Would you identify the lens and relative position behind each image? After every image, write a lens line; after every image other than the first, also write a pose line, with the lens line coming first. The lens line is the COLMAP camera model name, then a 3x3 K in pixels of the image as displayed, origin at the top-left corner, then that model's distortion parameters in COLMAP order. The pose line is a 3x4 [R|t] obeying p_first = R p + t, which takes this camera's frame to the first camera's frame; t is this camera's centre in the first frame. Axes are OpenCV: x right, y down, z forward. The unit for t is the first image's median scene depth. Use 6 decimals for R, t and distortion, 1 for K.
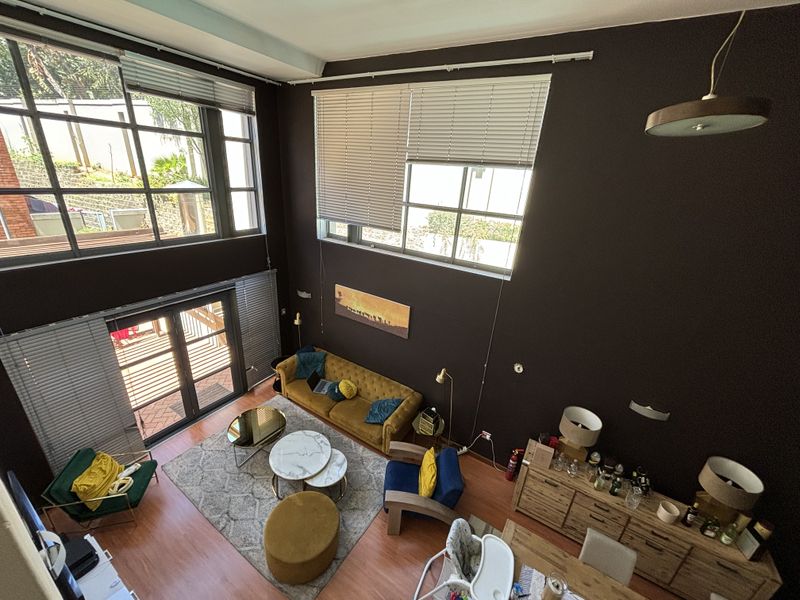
lens RADIAL K [[322.4, 0, 399.4], [0, 322.4, 298.4], [0, 0, 1]] dist [0.003570, -0.000196]
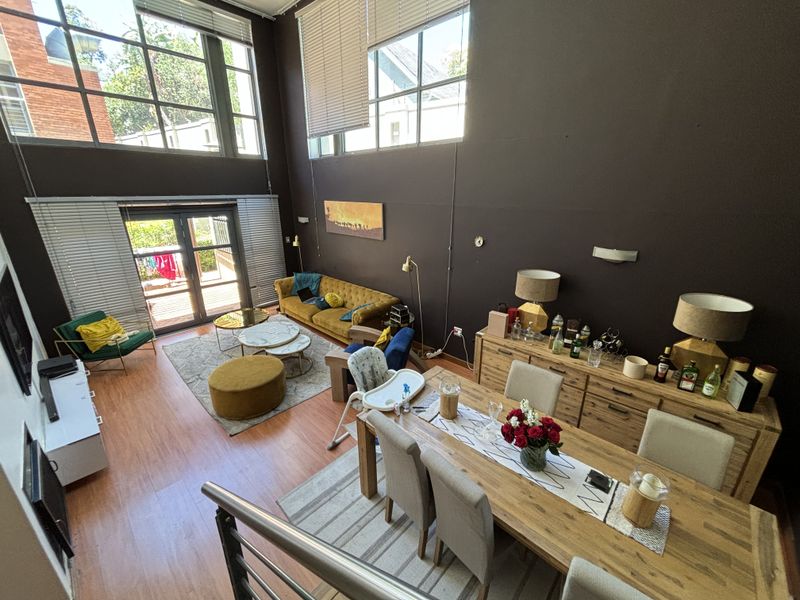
lens RADIAL K [[322.4, 0, 399.4], [0, 322.4, 298.4], [0, 0, 1]] dist [0.003570, -0.000196]
pose [[0.977816, -0.001993, -0.209455, 0.368784], [-0.012183, 0.997721, -0.066366, 0.483239], [0.209109, 0.067445, 0.975564, 0.062625]]
